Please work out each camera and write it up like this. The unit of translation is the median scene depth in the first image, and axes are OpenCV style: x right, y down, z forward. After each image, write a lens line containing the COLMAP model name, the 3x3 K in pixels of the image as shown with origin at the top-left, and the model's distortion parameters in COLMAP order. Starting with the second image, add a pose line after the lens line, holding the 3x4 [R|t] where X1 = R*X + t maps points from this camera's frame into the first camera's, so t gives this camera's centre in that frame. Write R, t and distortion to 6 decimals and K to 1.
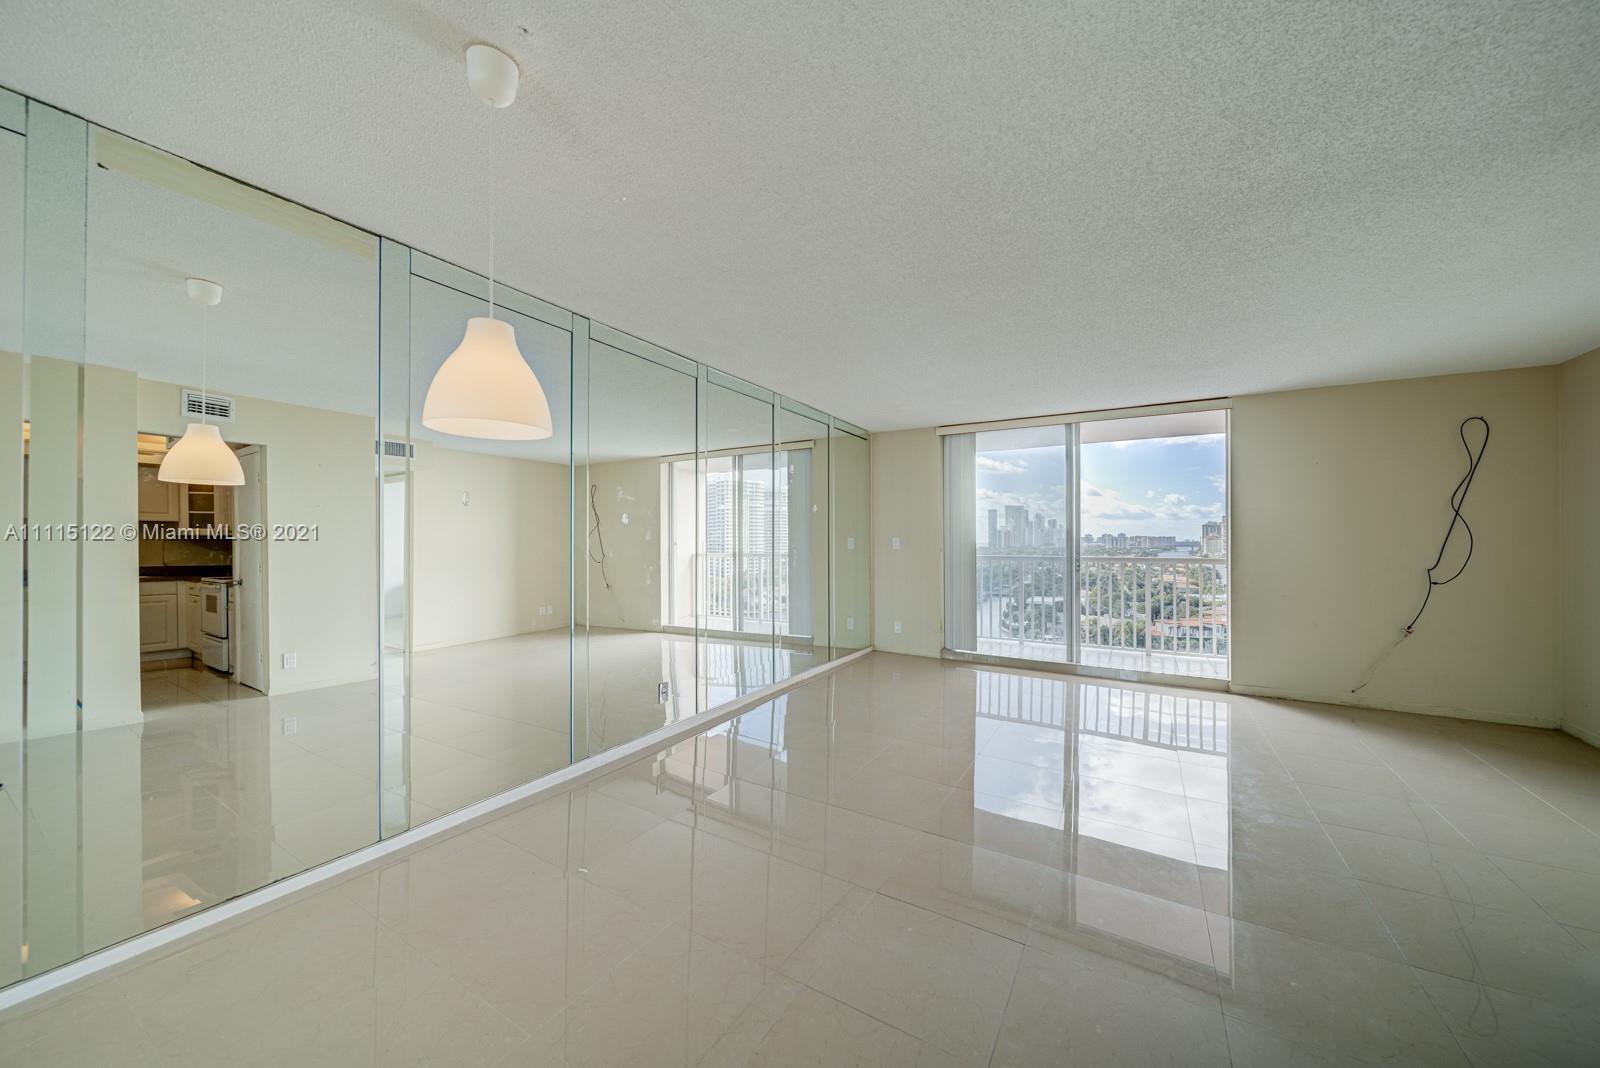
lens RADIAL K [[597.3, 0, 798.6], [0, 597.3, 539.9], [0, 0, 1]] dist [0.008851, -0.000299]
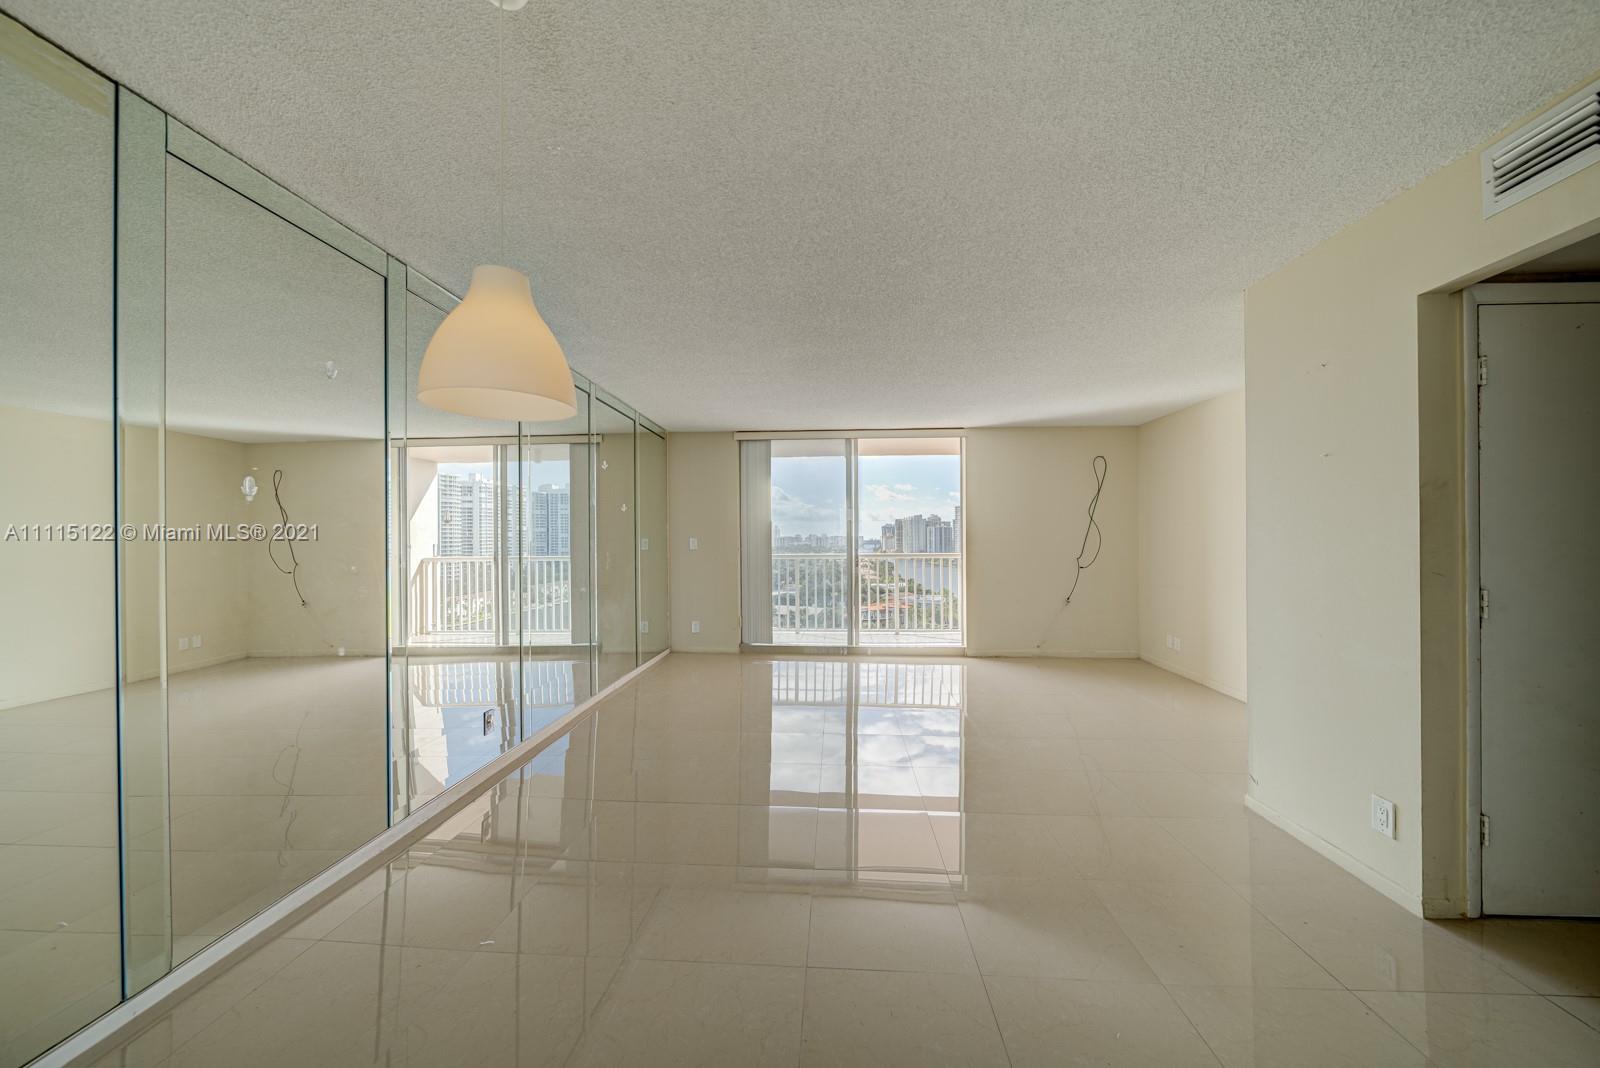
lens RADIAL K [[597.3, 0, 798.0], [0, 597.3, 538.2], [0, 0, 1]] dist [0.008851, -0.000299]
pose [[0.881398, -0.004018, 0.472358, -0.172089], [0.005407, 0.999984, -0.001583, -0.000571], [-0.472344, 0.003949, 0.881405, 0.031037]]
